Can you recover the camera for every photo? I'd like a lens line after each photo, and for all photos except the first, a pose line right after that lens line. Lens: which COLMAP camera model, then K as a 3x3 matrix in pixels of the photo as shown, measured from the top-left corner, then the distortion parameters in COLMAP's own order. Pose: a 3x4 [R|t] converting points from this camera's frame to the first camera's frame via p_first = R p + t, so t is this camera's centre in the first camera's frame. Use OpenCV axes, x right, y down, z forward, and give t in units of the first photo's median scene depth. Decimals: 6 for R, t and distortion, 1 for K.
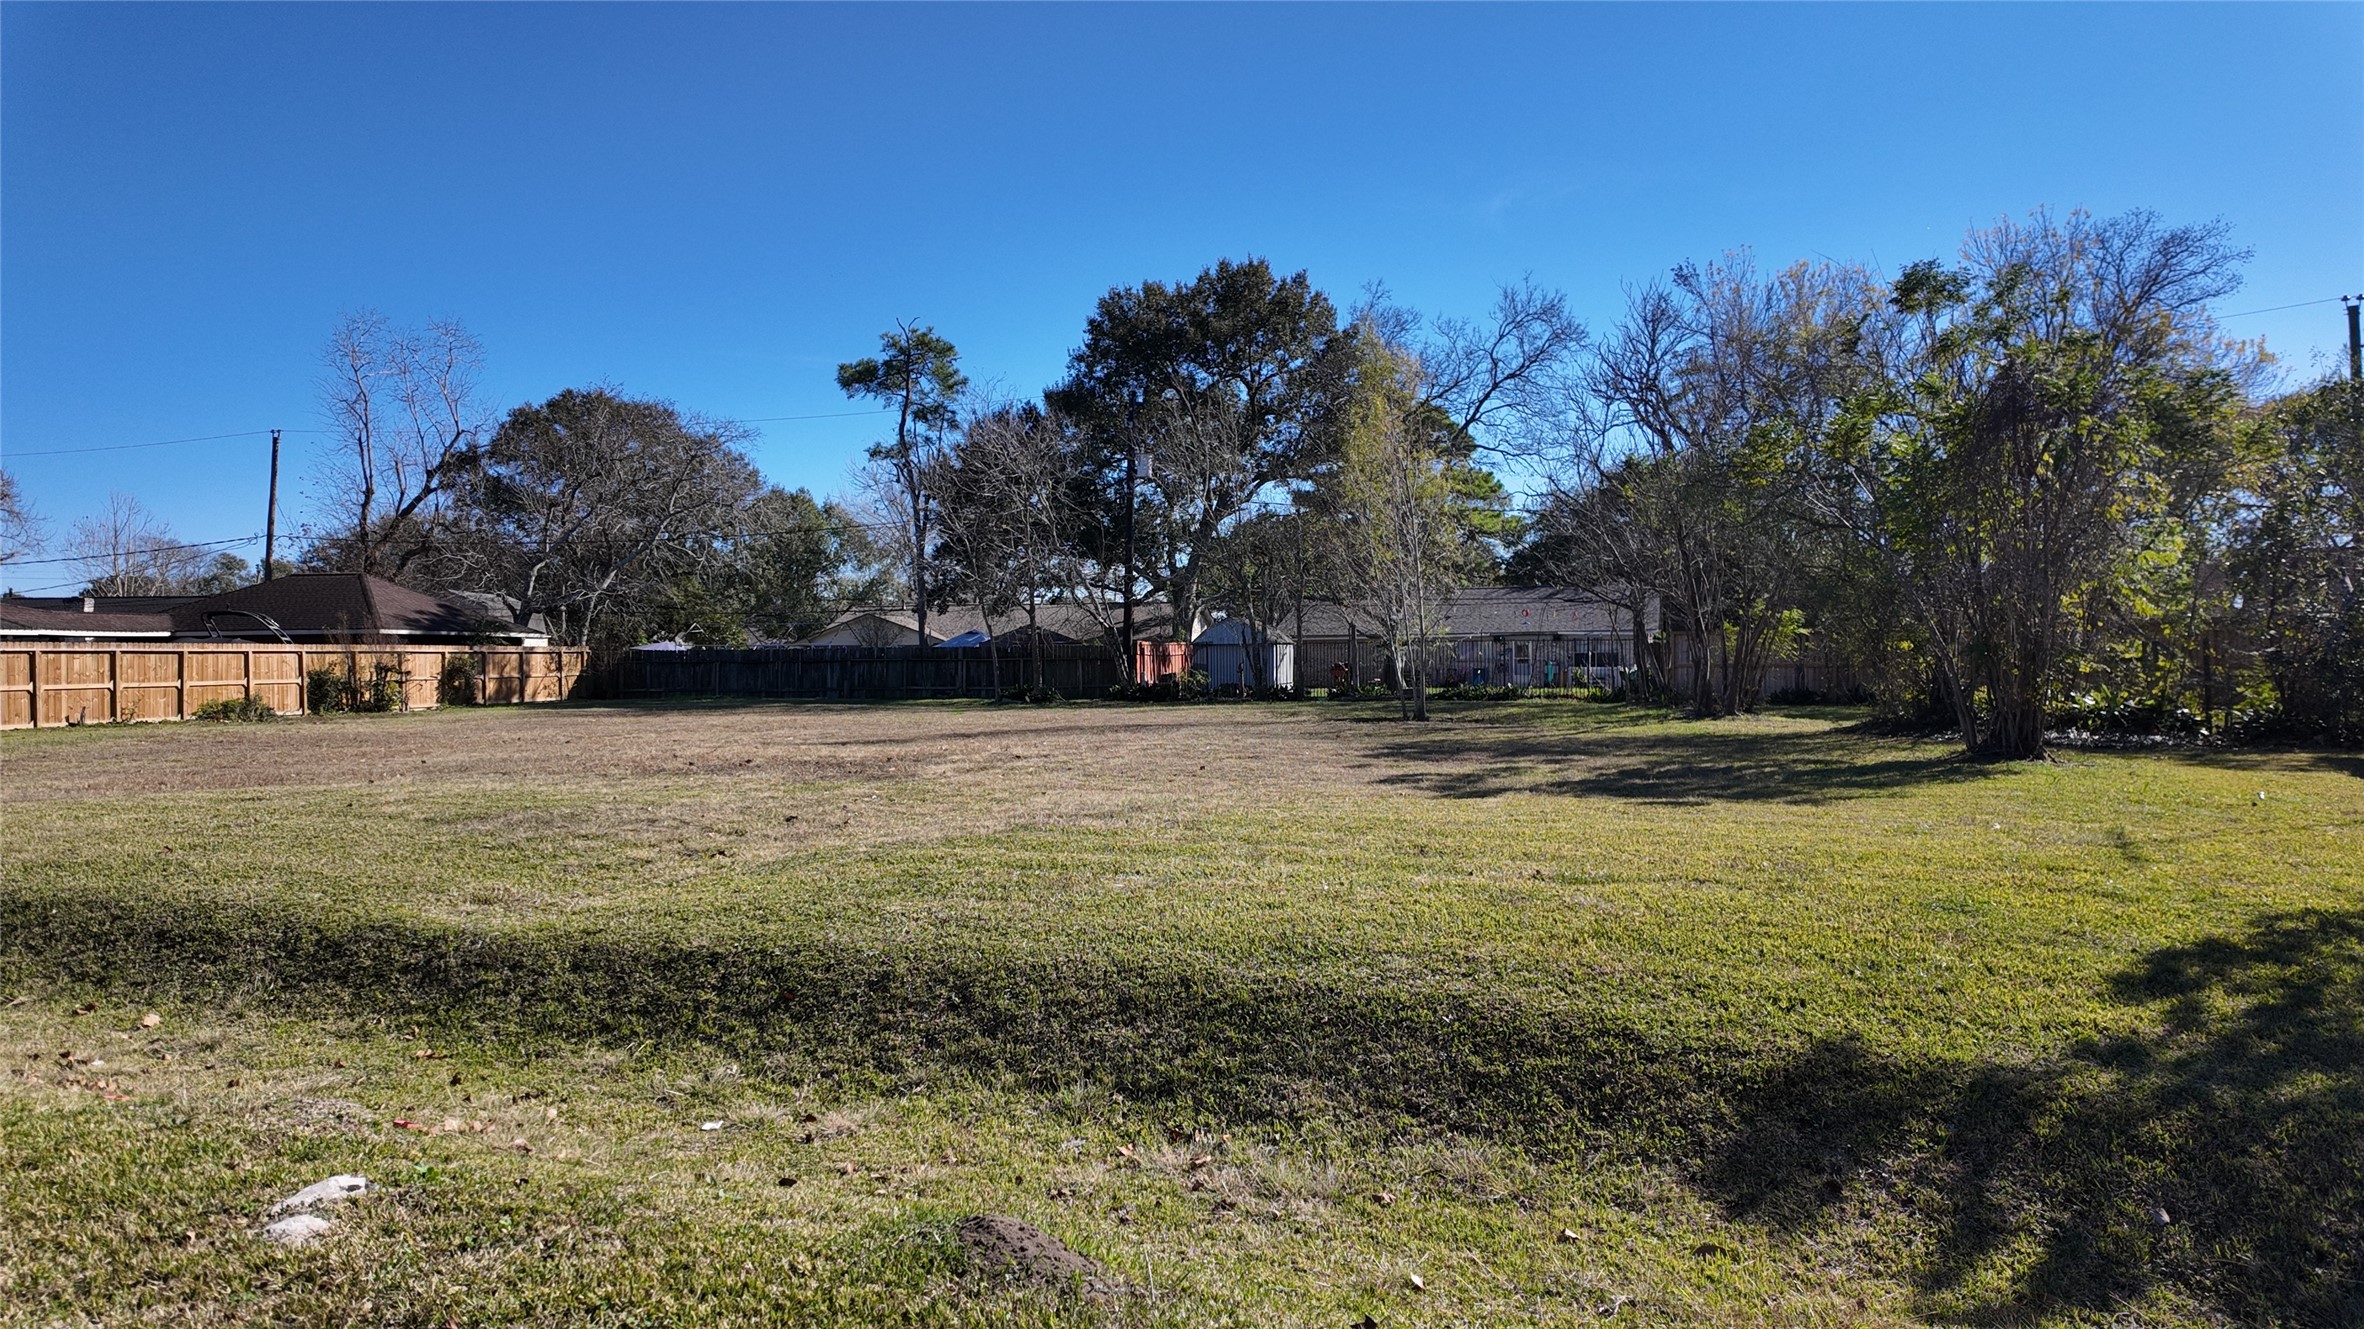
lens RADIAL K [[1409.1, 0, 1167.5], [0, 1409.1, 650.5], [0, 0, 1]] dist [0.028635, -0.024796]
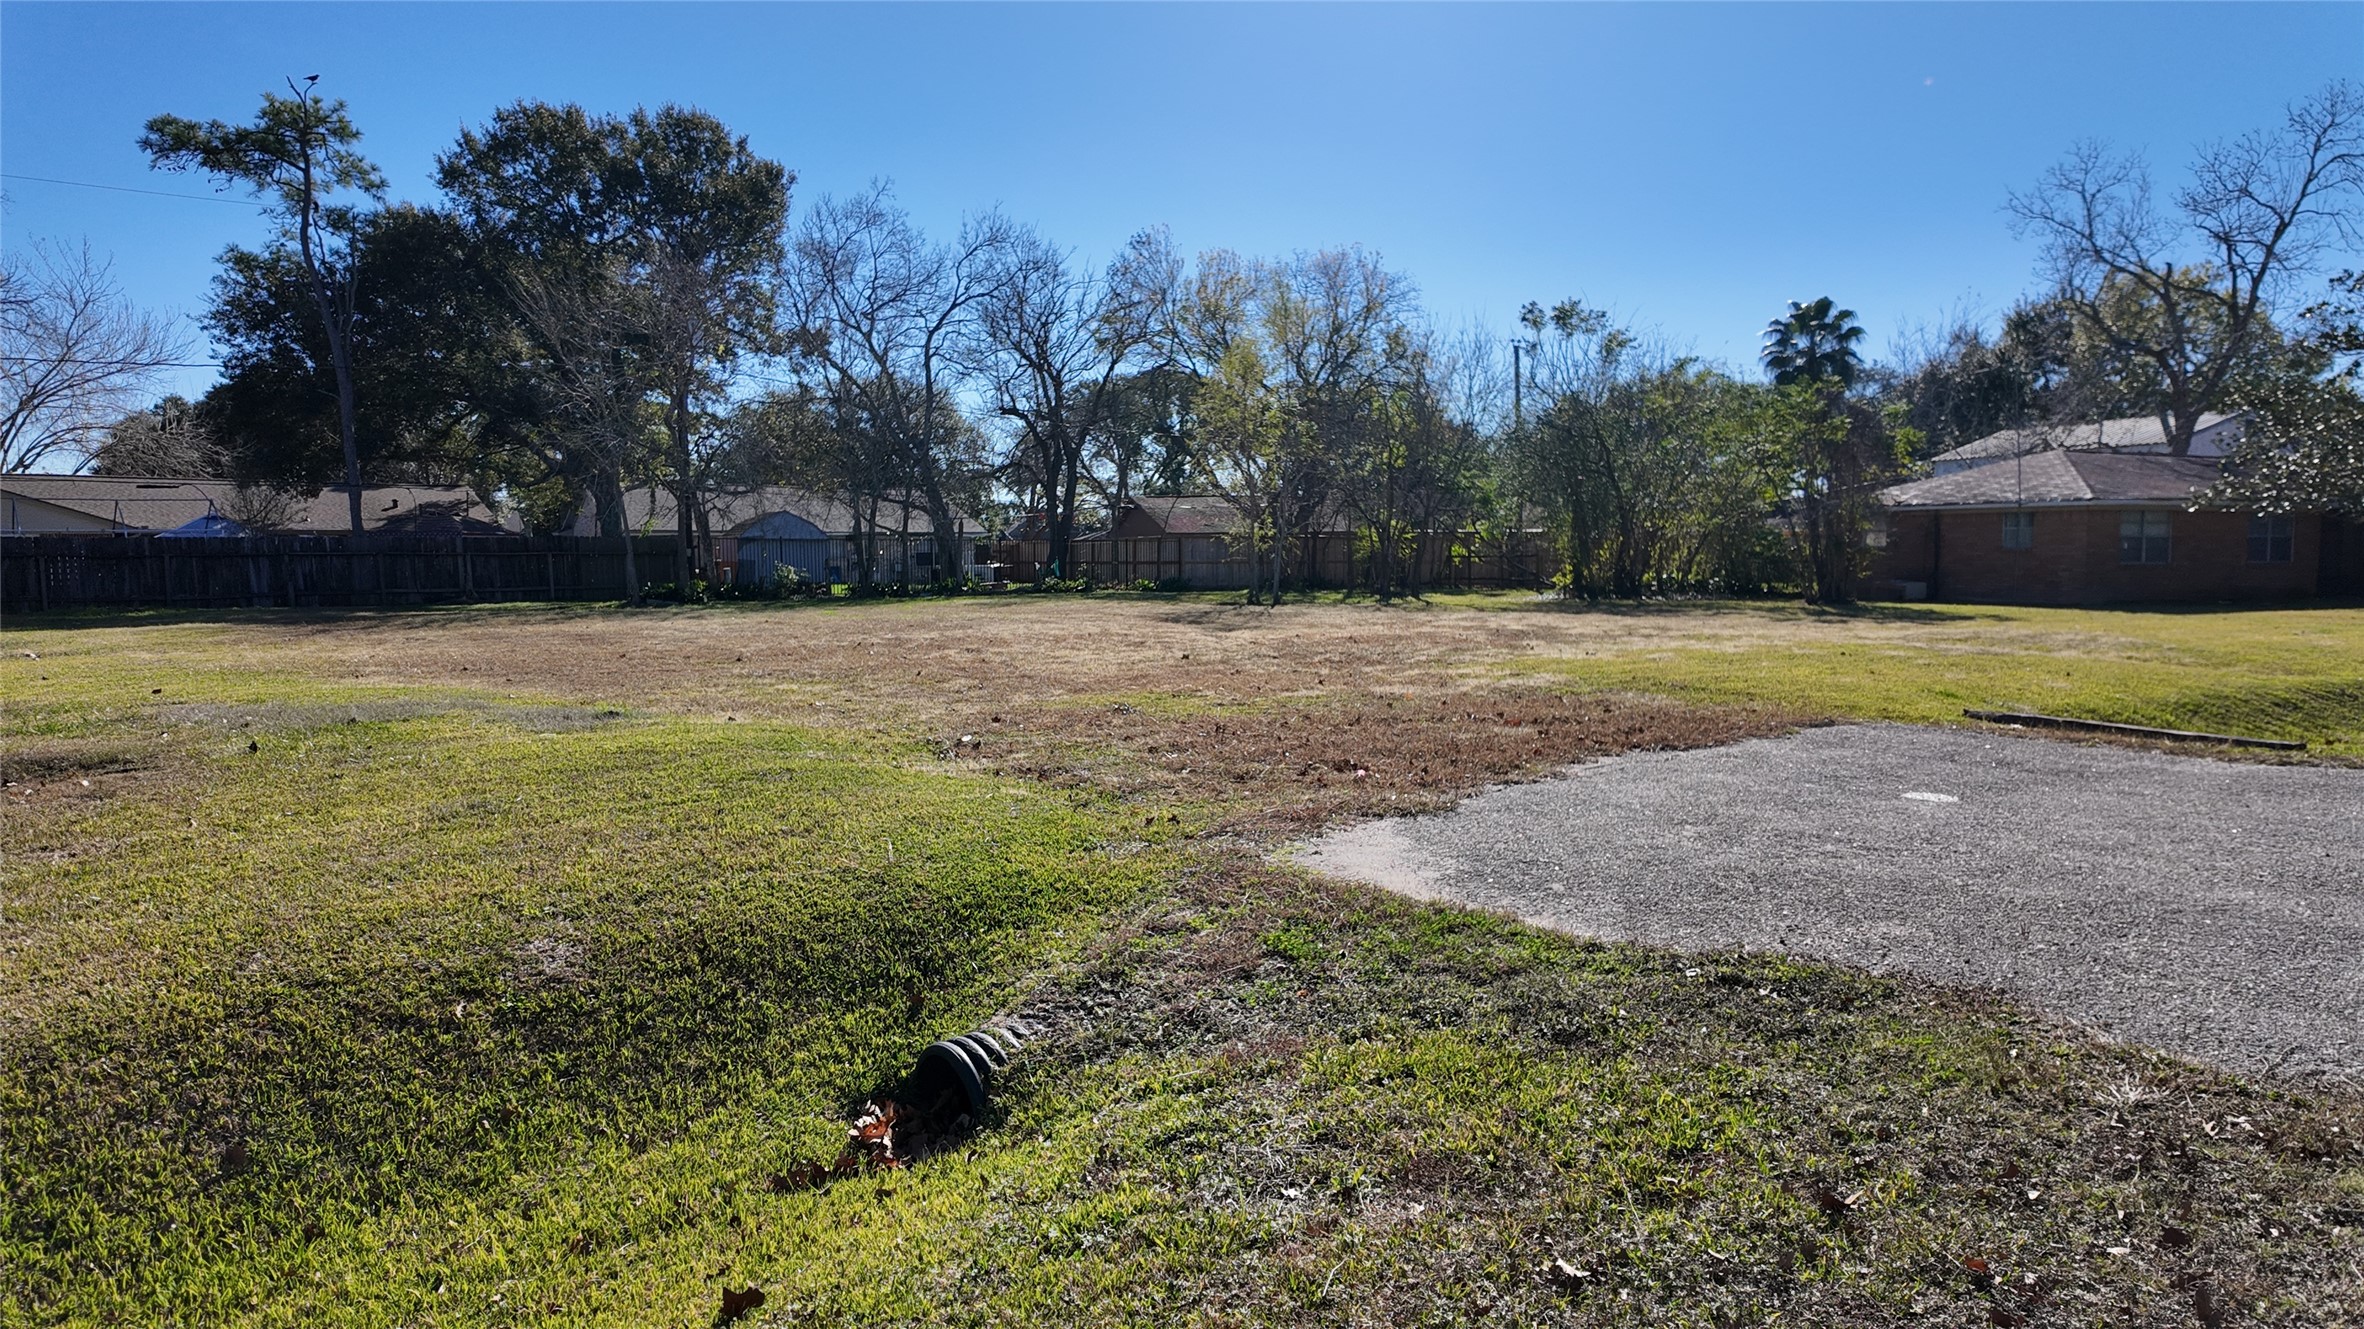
lens RADIAL K [[1409.1, 0, 1193.4], [0, 1409.1, 657.5], [0, 0, 1]] dist [0.028635, -0.024796]
pose [[0.610287, -0.054822, 0.790281, -1.801997], [-0.005764, 0.997269, 0.073632, 0.013091], [-0.792160, -0.049492, 0.608304, 0.653588]]
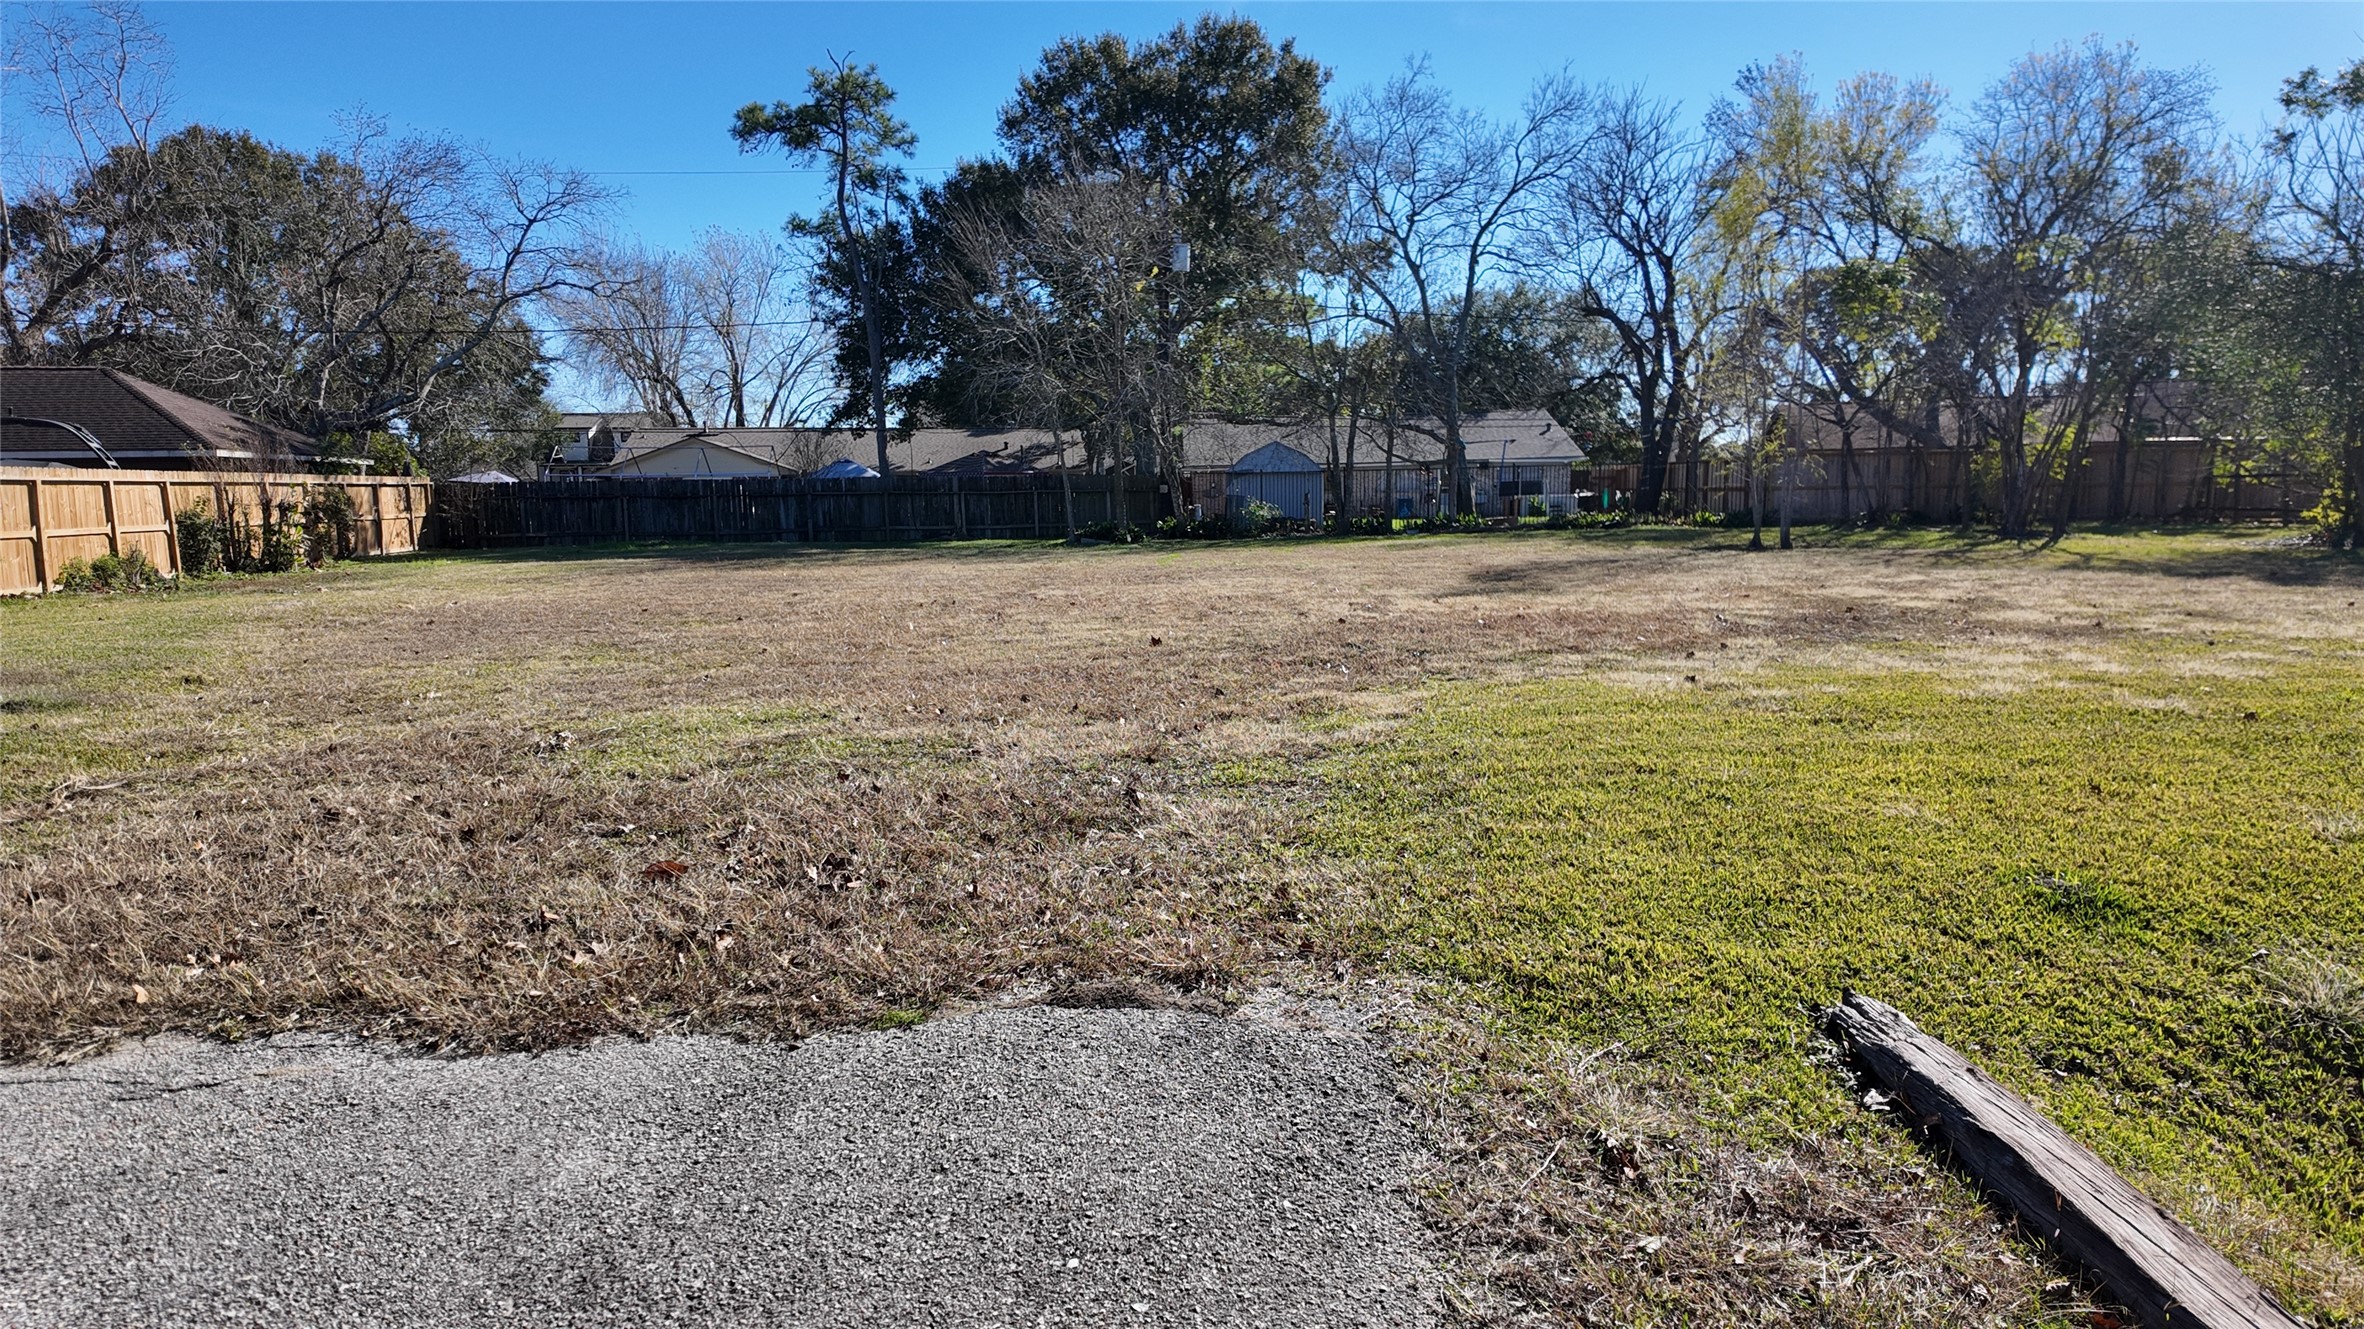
lens RADIAL K [[1409.1, 0, 1178.2], [0, 1409.1, 677.4], [0, 0, 1]] dist [0.028635, -0.024796]
pose [[0.941556, -0.052110, 0.332801, -1.042793], [0.007522, 0.990969, 0.133883, 0.015699], [-0.336772, -0.123555, 0.933444, 0.593958]]
